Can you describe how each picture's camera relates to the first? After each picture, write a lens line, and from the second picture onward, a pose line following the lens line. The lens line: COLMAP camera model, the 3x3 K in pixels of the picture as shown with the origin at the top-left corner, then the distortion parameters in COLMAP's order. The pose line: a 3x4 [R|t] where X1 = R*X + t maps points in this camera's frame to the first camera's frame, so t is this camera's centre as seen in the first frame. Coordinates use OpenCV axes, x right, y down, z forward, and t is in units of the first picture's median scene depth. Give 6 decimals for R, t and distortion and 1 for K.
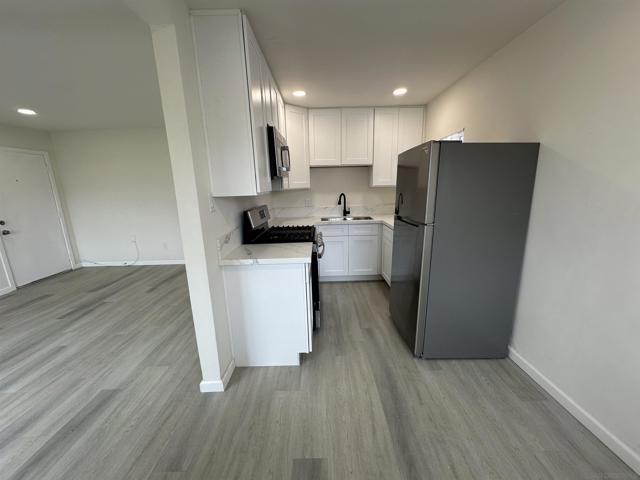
lens RADIAL K [[255.5, 0, 320.0], [0, 255.5, 240.0], [0, 0, 1]] dist [-0.002054, -0.000241]
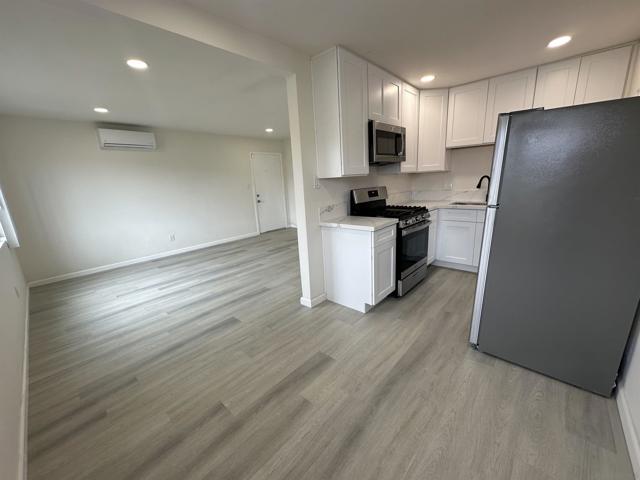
lens RADIAL K [[255.5, 0, 320.0], [0, 255.5, 240.0], [0, 0, 1]] dist [-0.002054, -0.000241]
pose [[0.741366, 0.146780, -0.654853, 0.496158], [-0.111427, 0.989167, 0.095566, 0.034269], [0.661786, 0.002119, 0.749690, -0.090132]]
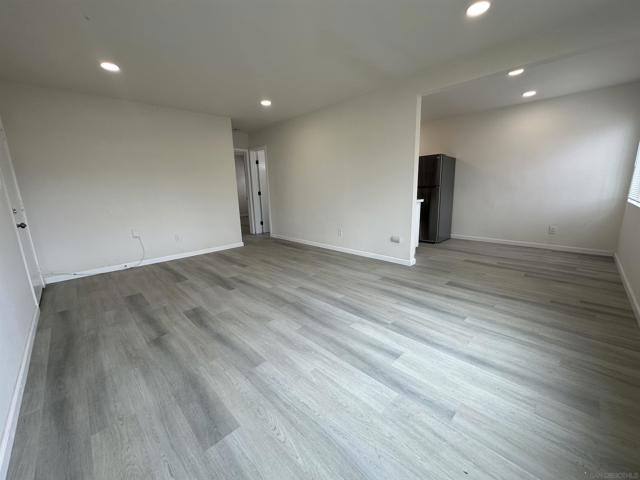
lens RADIAL K [[255.5, 0, 320.0], [0, 255.5, 240.0], [0, 0, 1]] dist [-0.002054, -0.000241]
pose [[0.715865, -0.131334, 0.685776, -1.935137], [0.154772, 0.987565, 0.027568, 0.188149], [-0.680869, 0.086404, 0.727291, -0.002622]]
